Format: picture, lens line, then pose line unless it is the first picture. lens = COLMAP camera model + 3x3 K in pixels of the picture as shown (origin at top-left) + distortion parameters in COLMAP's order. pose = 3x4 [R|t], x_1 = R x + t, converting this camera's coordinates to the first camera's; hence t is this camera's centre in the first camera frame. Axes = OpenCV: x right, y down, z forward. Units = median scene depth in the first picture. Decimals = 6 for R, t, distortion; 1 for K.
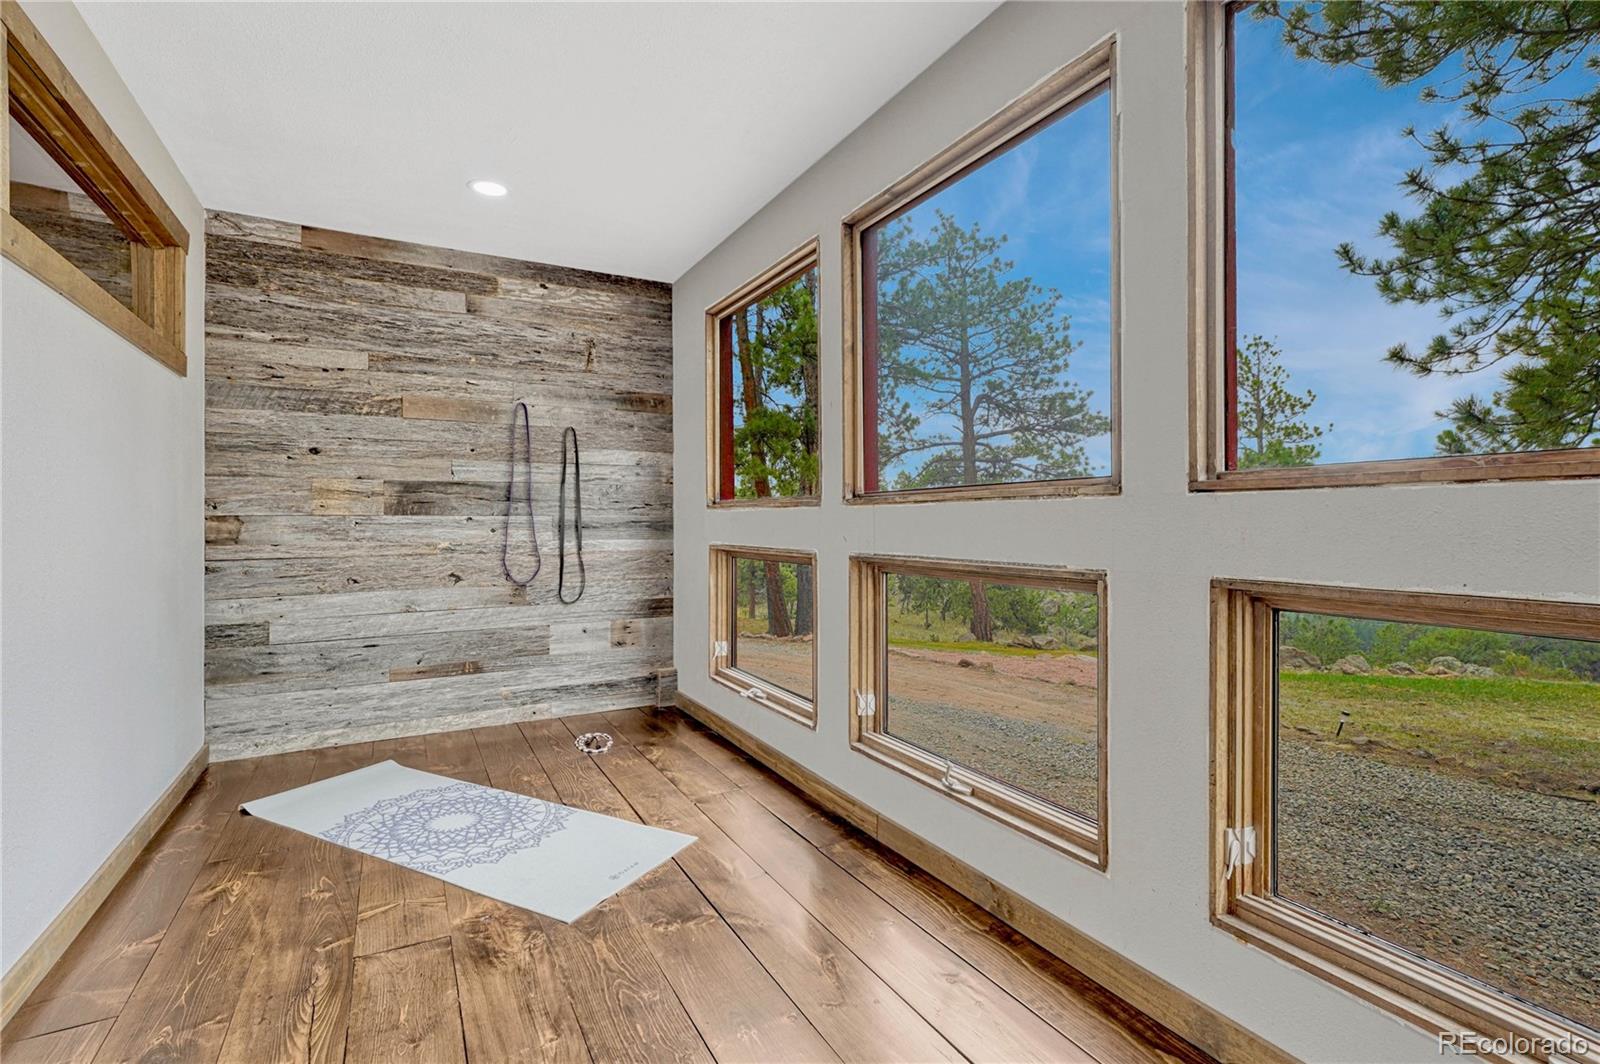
lens RADIAL K [[696.0, 0, 802.8], [0, 696.0, 518.1], [0, 0, 1]] dist [-0.010798, 0.000803]
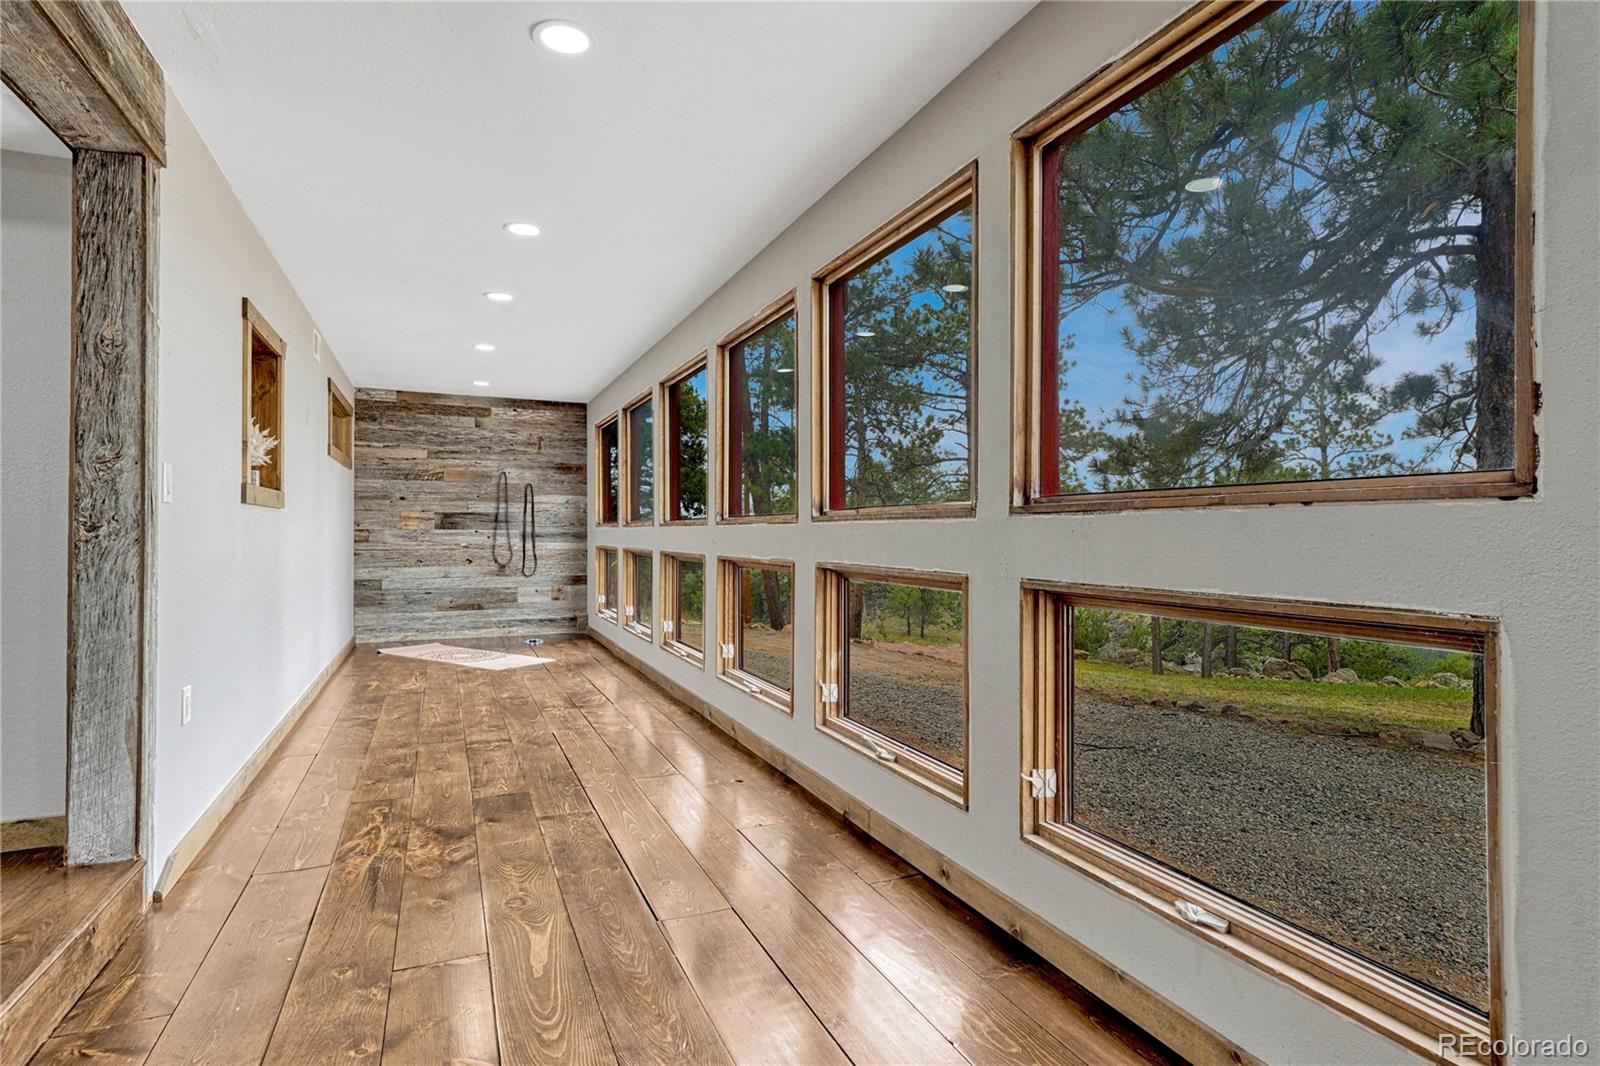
lens RADIAL K [[788.8, 0, 810.0], [0, 788.8, 534.7], [0, 0, 1]] dist [0.034250, -0.000961]
pose [[0.995473, 0.007526, -0.094750, 0.650843], [-0.006968, 0.999956, 0.006220, -0.009493], [0.094792, -0.005532, 0.995482, -1.110576]]
